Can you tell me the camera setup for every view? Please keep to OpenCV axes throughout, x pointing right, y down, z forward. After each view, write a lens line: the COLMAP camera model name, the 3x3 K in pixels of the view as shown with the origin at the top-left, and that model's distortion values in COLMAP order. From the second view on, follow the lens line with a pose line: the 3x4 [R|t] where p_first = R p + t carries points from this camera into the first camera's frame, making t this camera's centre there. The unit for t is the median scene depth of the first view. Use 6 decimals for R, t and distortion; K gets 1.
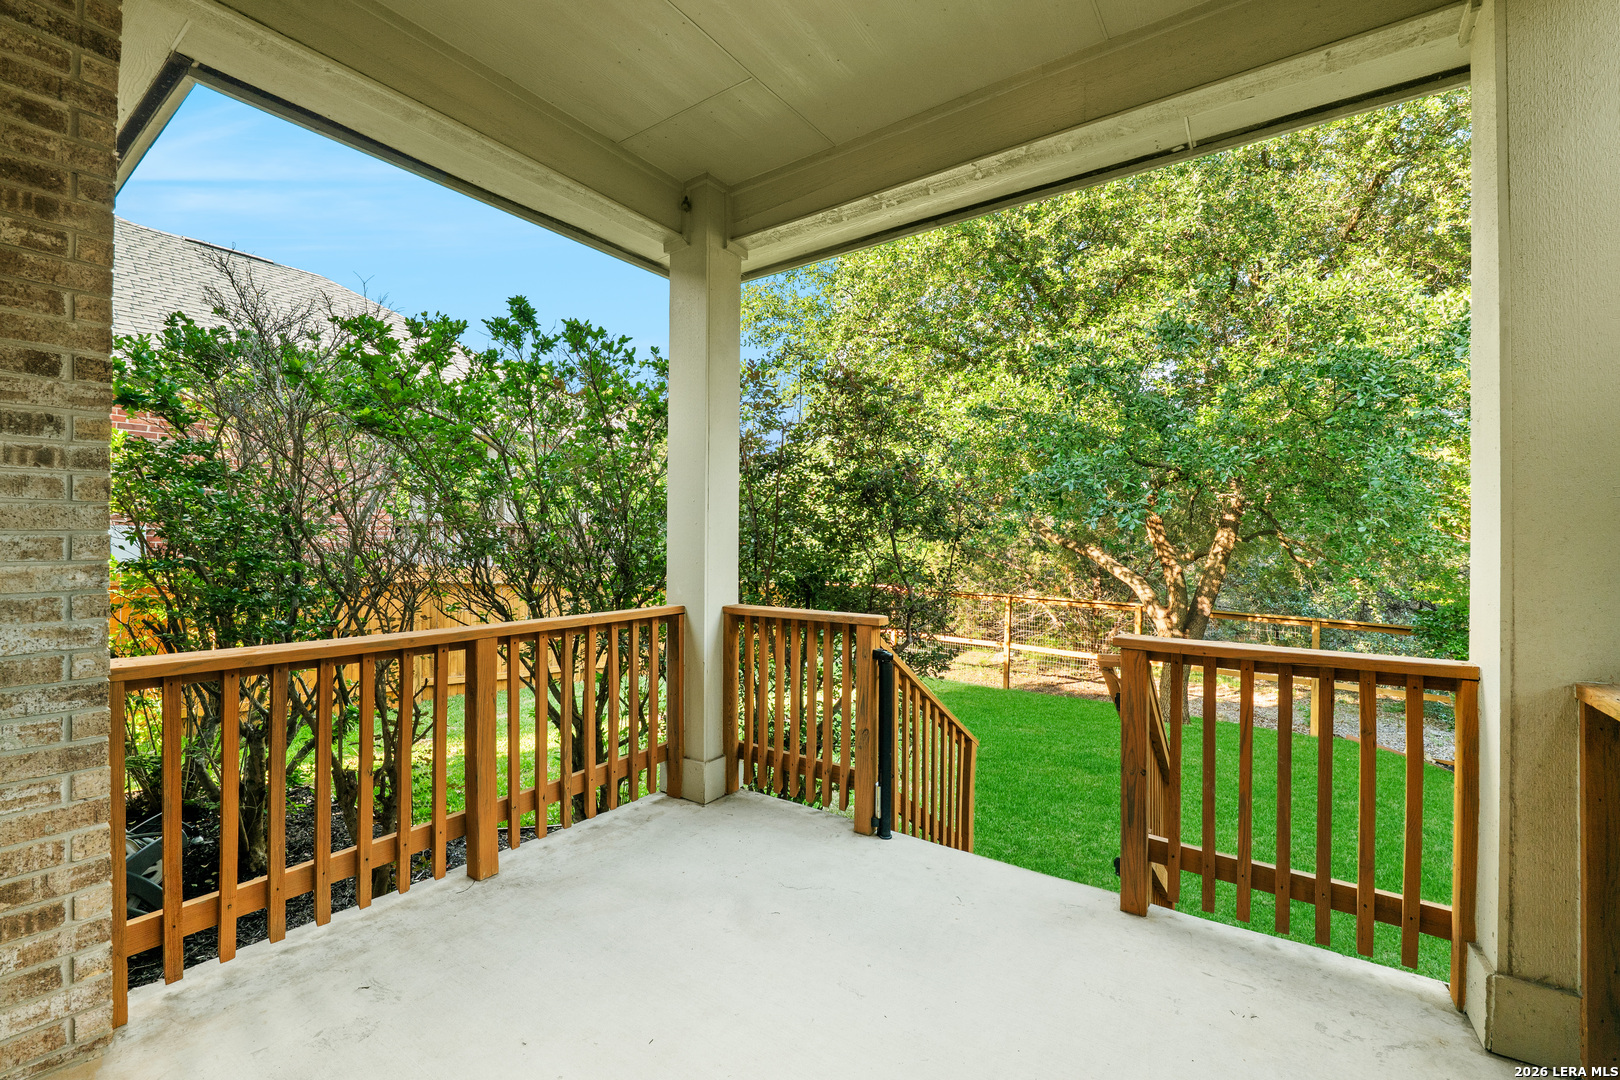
lens RADIAL K [[630.4, 0, 803.5], [0, 630.4, 539.0], [0, 0, 1]] dist [-0.002908, 0.000065]
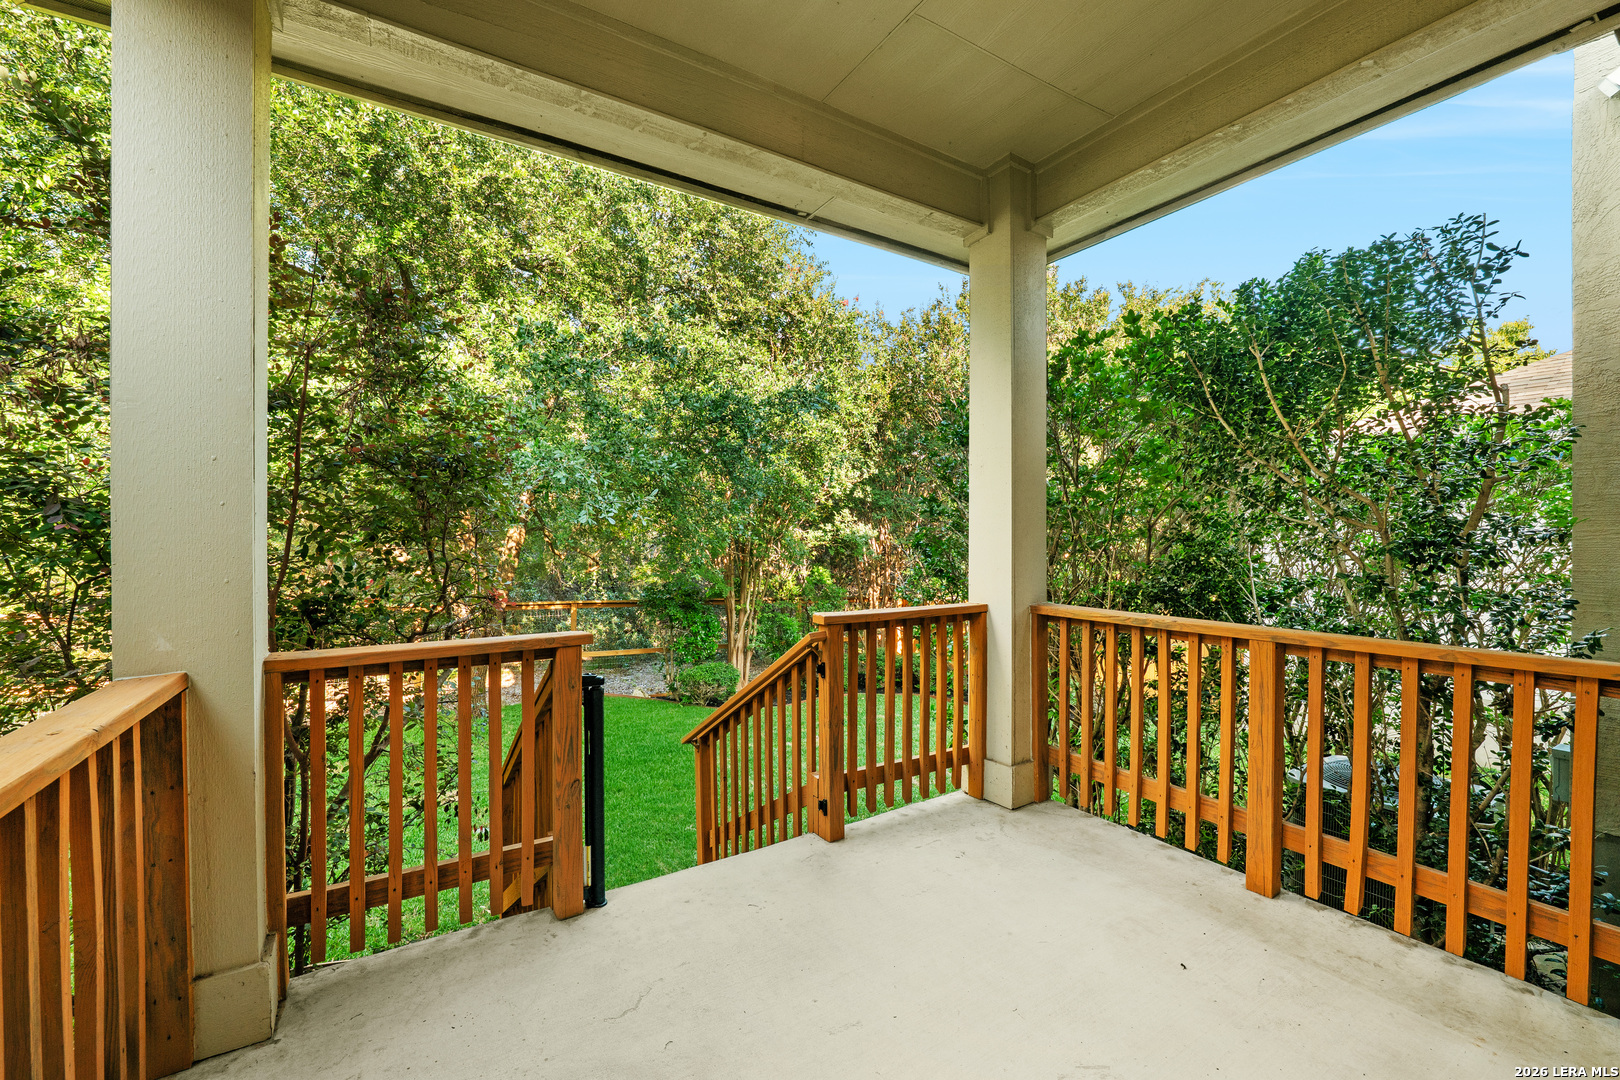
lens RADIAL K [[666.2, 0, 807.5], [0, 666.2, 542.0], [0, 0, 1]] dist [-0.012552, 0.000529]
pose [[0.416505, -0.013504, 0.909033, -0.625069], [0.004494, 0.999908, 0.012795, 0.002556], [-0.909122, -0.001244, 0.416527, 0.490753]]
